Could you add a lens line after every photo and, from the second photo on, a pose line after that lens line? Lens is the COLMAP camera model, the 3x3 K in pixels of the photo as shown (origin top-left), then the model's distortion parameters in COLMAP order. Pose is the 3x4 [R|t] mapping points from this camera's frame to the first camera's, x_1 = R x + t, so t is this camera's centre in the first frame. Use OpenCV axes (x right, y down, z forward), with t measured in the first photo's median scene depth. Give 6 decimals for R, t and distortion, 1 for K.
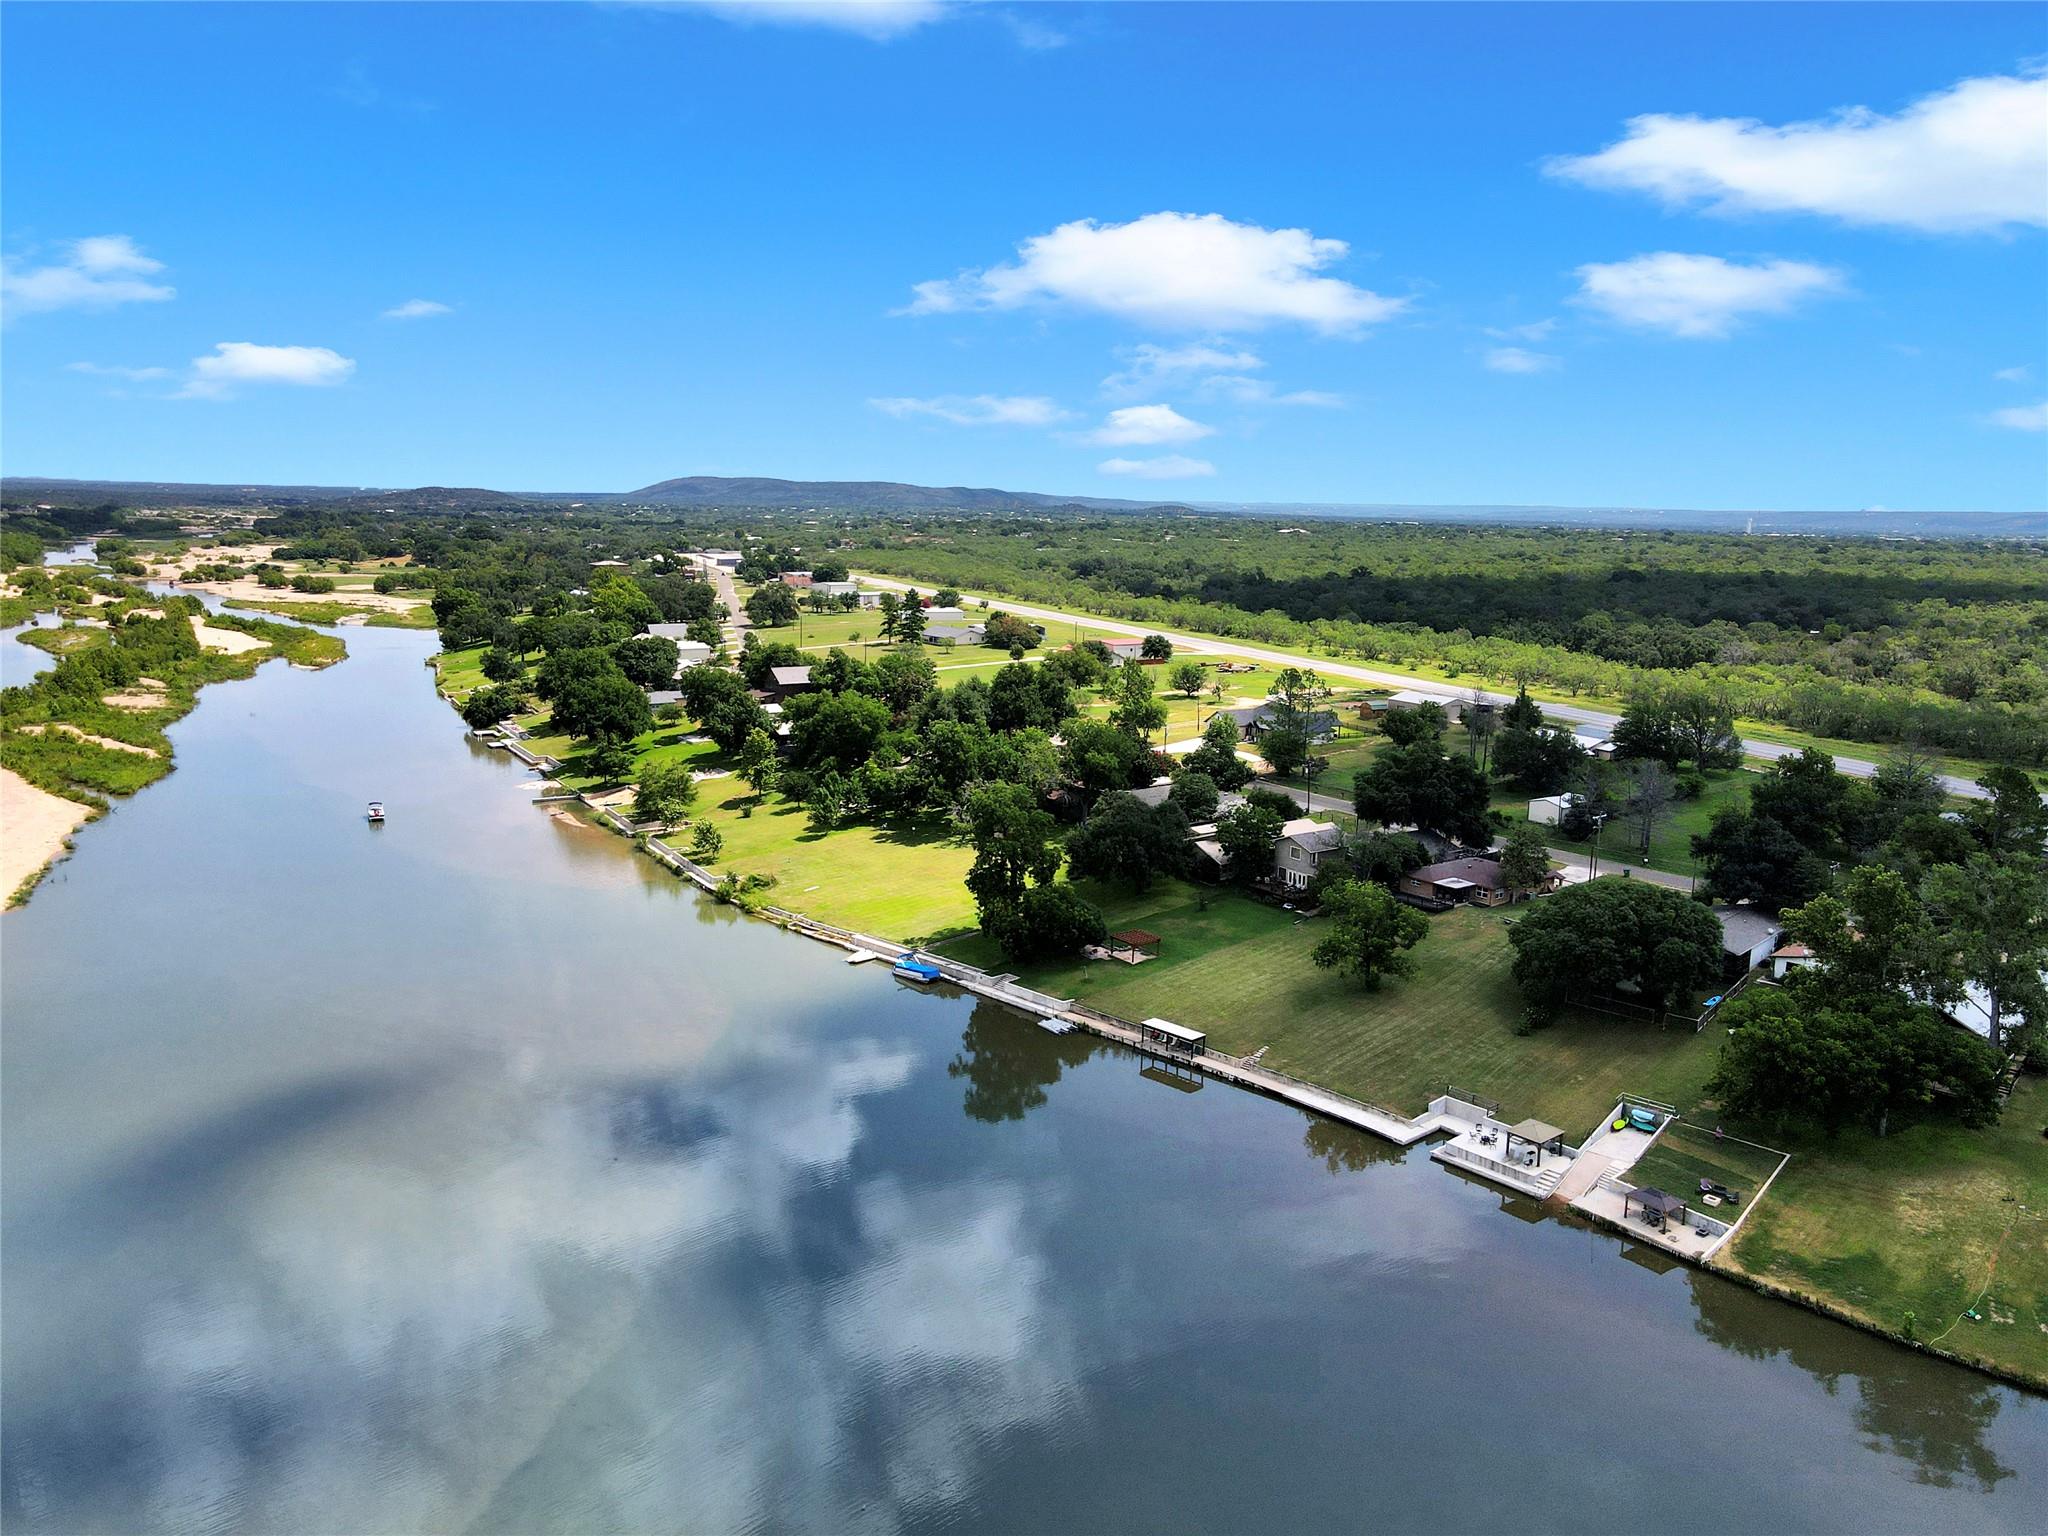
lens RADIAL K [[1557.8, 0, 1024.0], [0, 1557.8, 768.0], [0, 0, 1]] dist [0.014643, -0.001474]
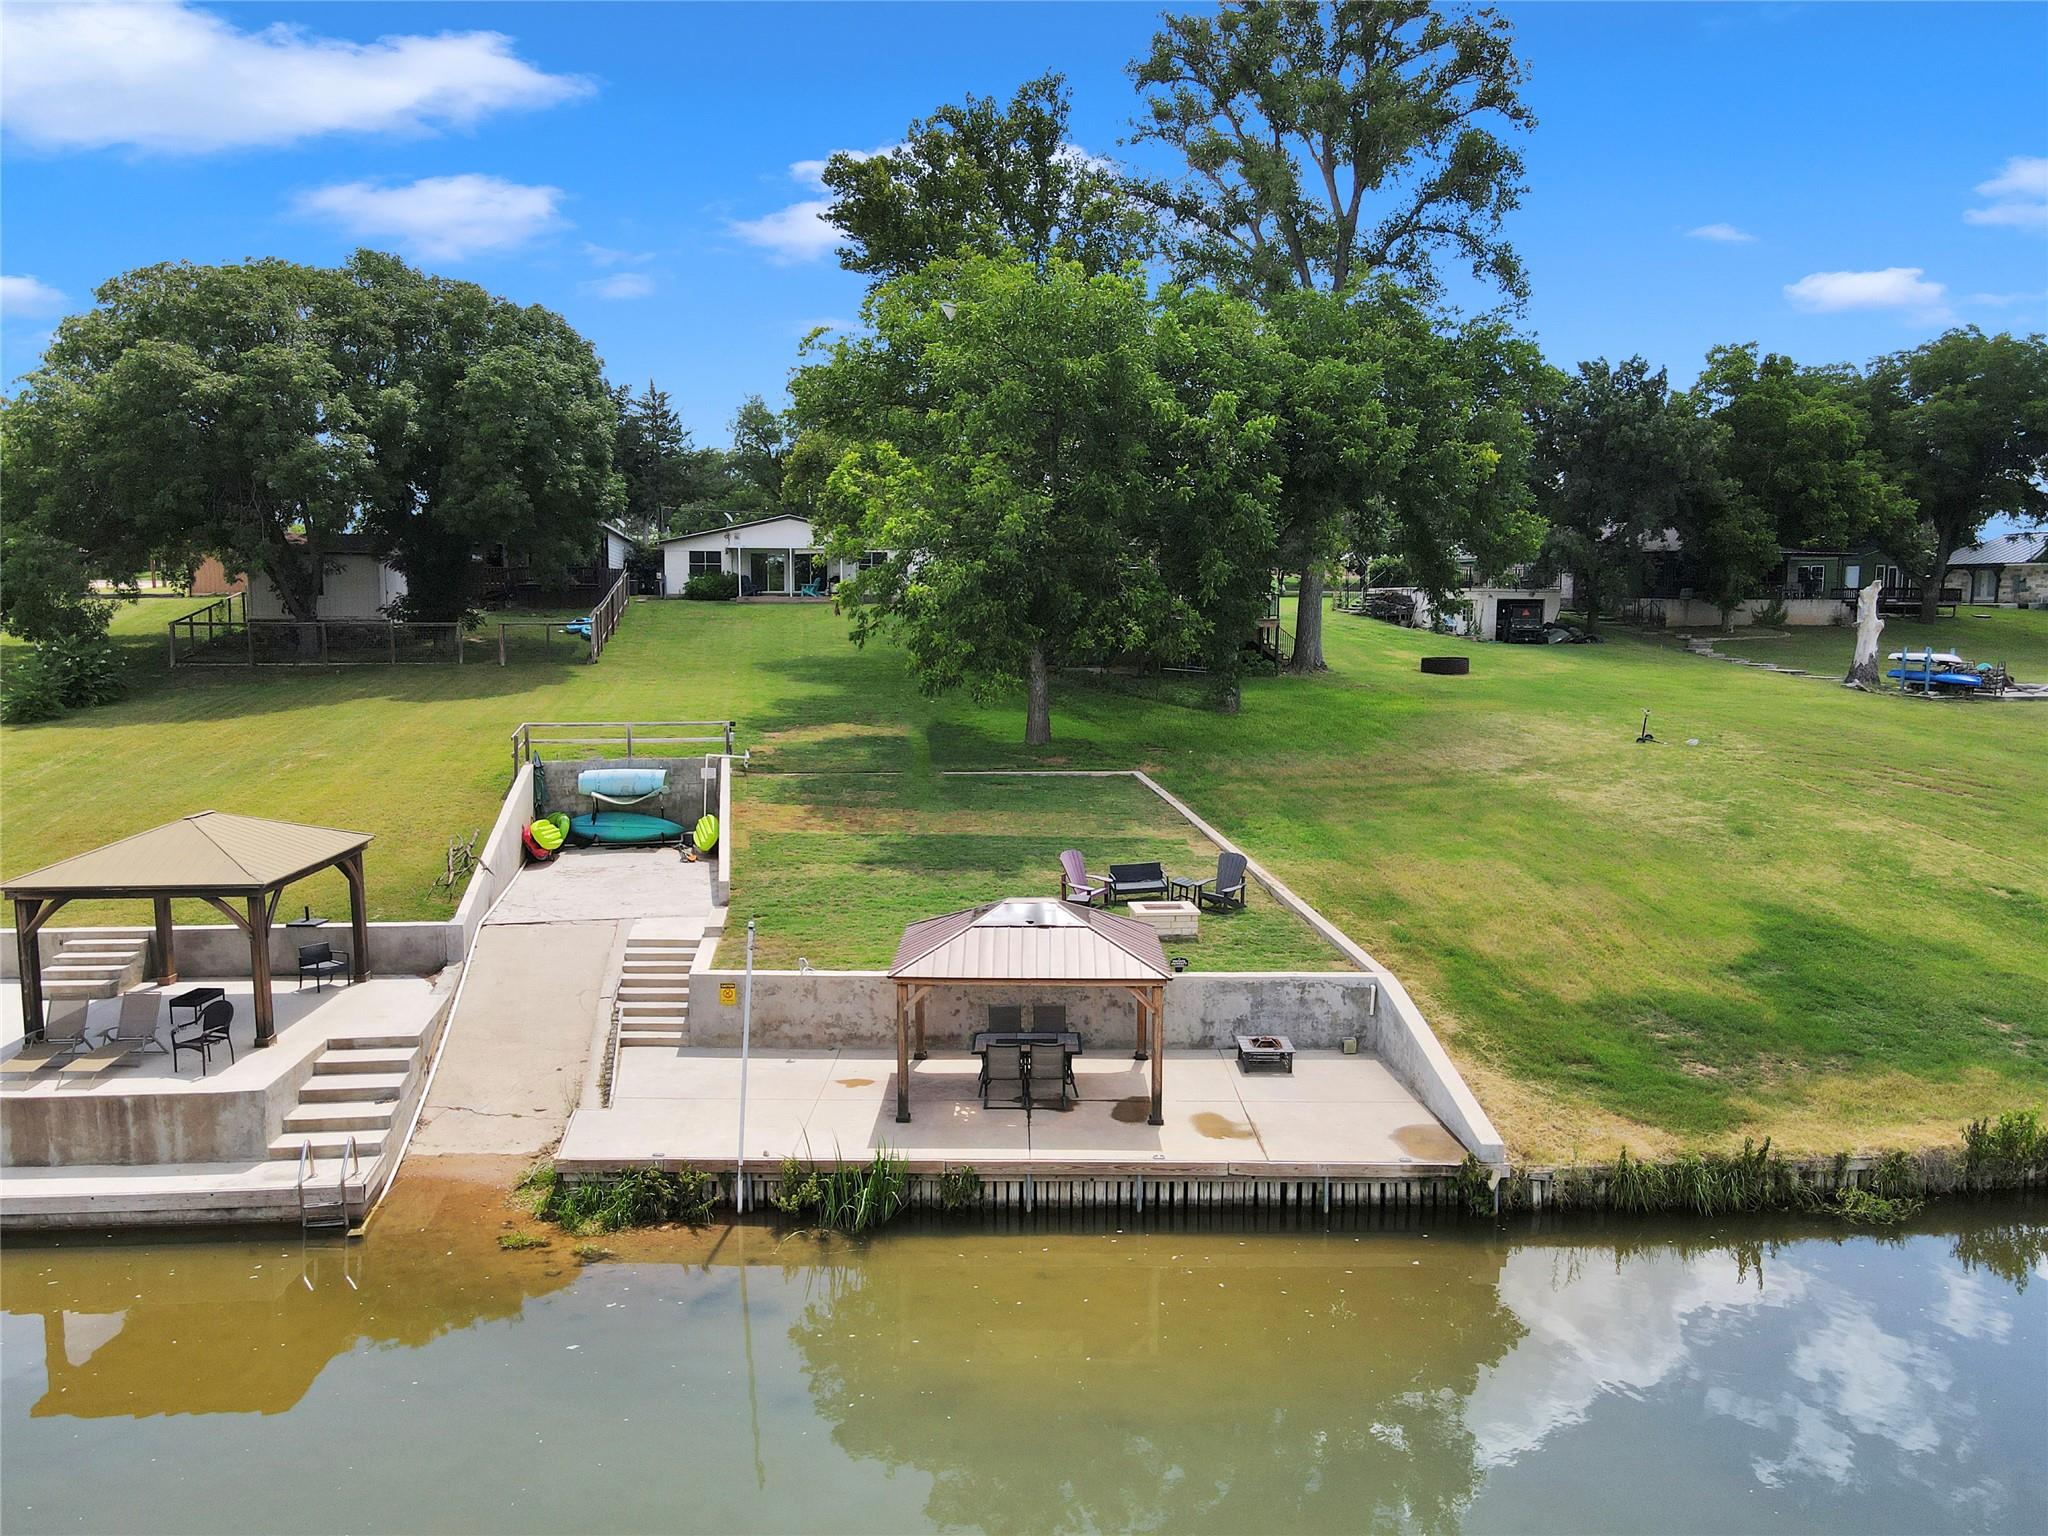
lens RADIAL K [[1582.0, 0, 1022.9], [0, 1582.0, 733.2], [0, 0, 1]] dist [0.002798, 0.002192]
pose [[0.603783, -0.079881, 0.793136, 0.265352], [0.155840, 0.987596, -0.019168, 0.253409], [-0.781767, 0.135176, 0.608743, 0.886878]]
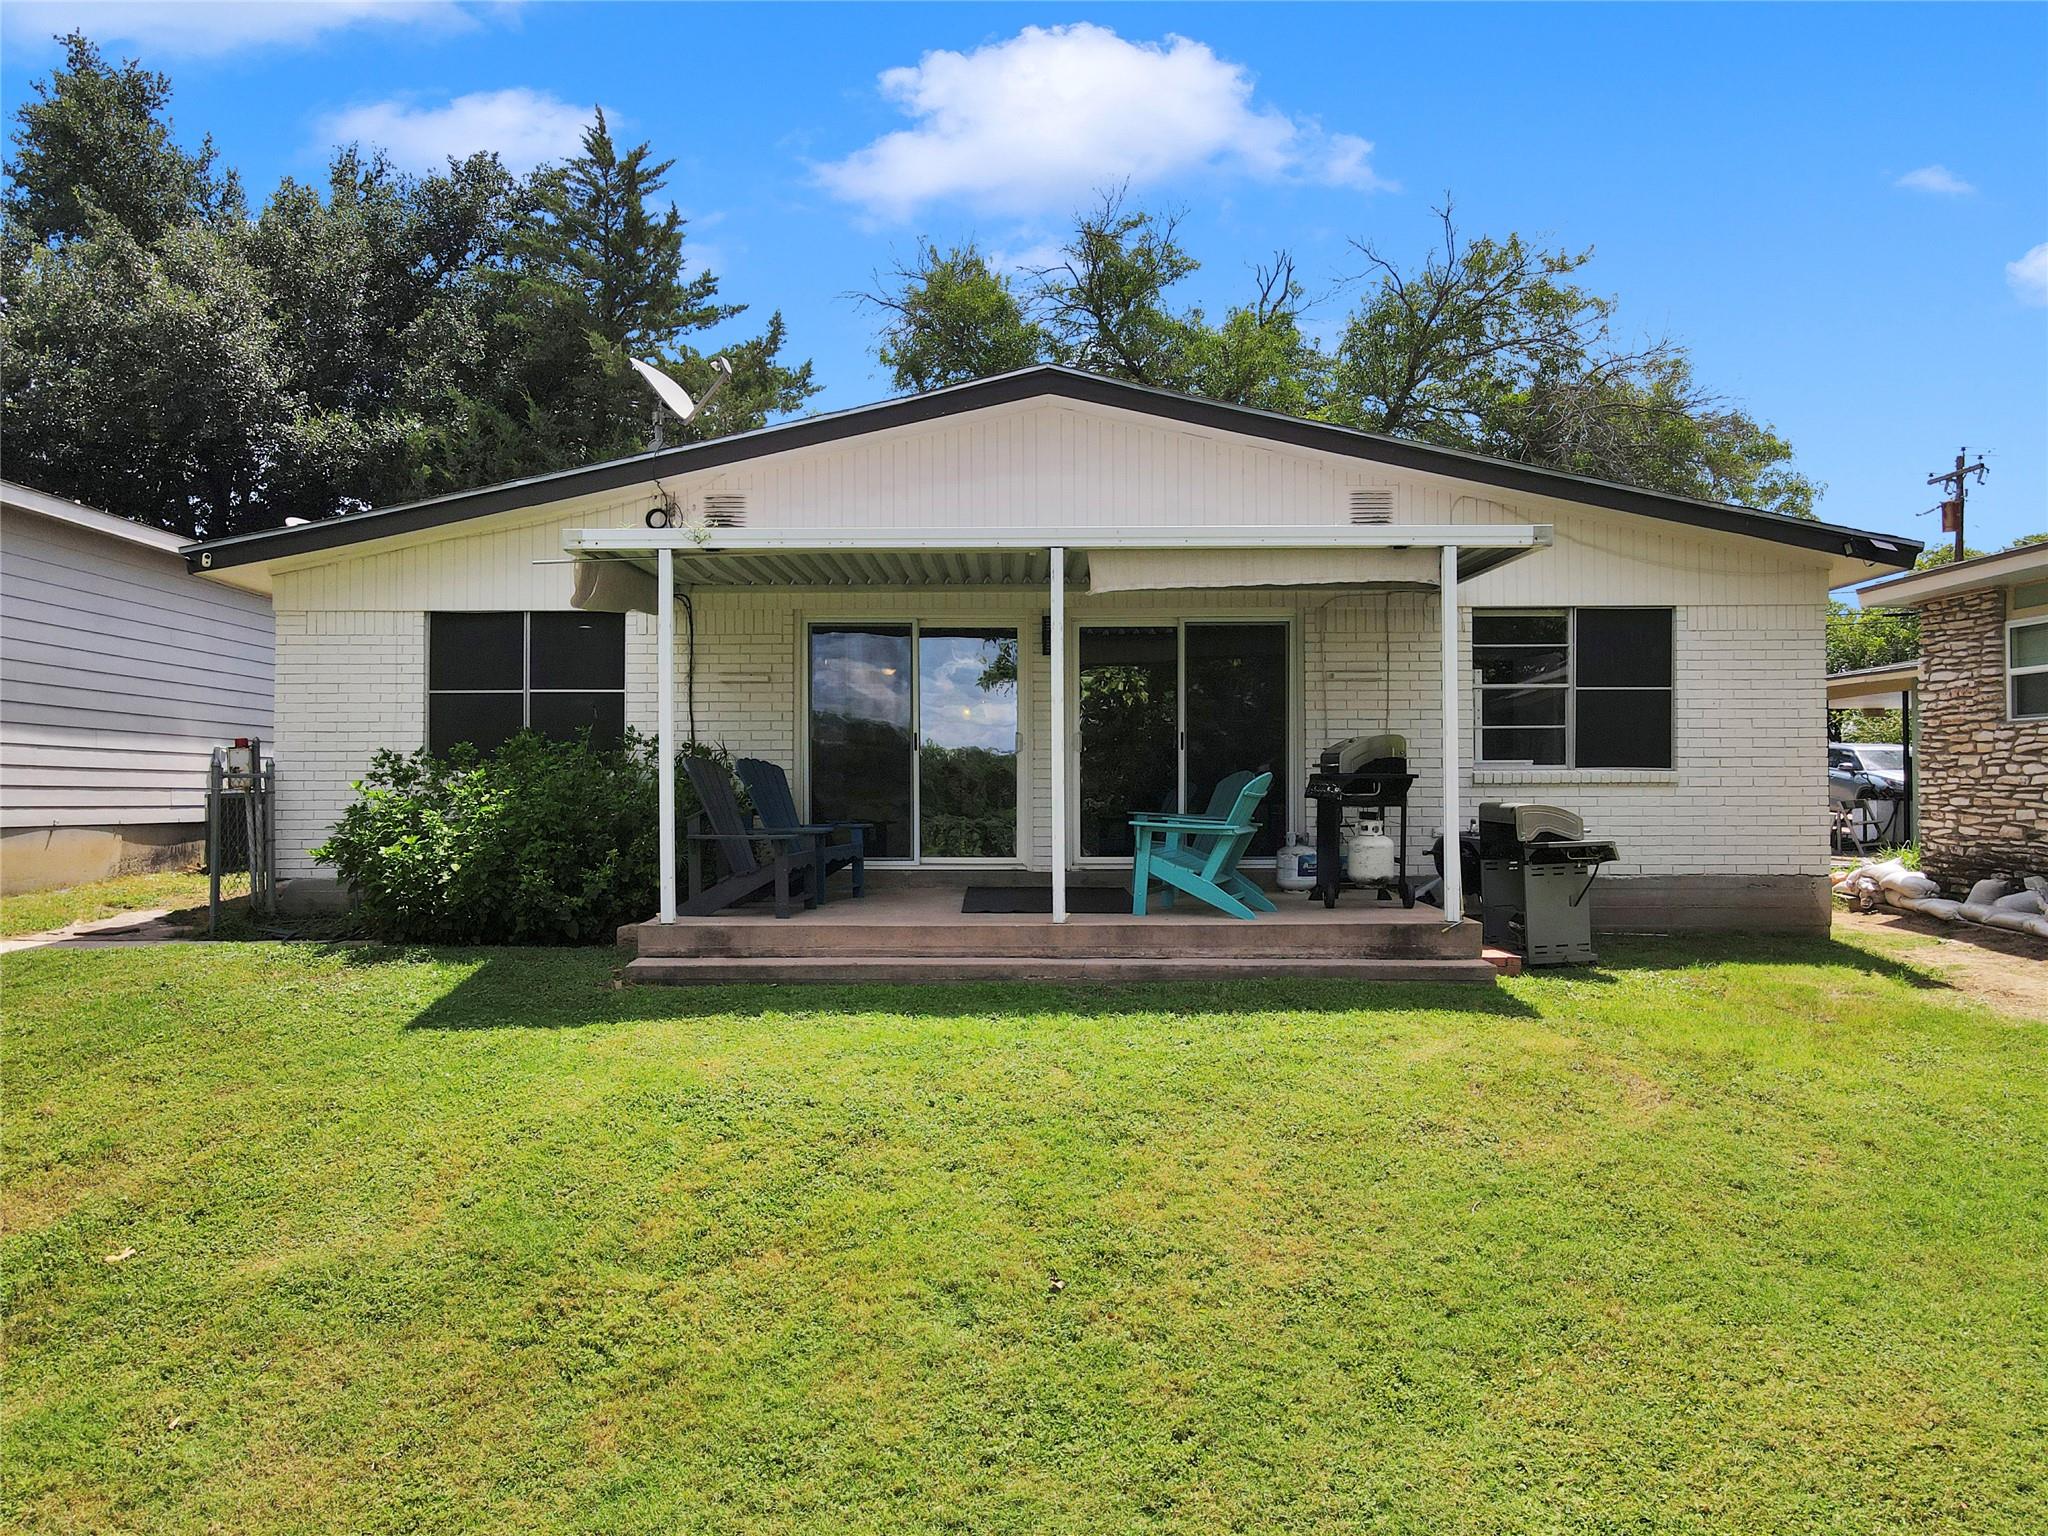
lens RADIAL K [[1557.8, 0, 1024.0], [0, 1557.8, 768.0], [0, 0, 1]] dist [0.014643, -0.001474]
pose [[0.719866, -0.003087, 0.694106, 0.563149], [0.141491, 0.979646, -0.142385, 0.195180], [-0.679539, 0.200708, 0.705651, 1.185293]]
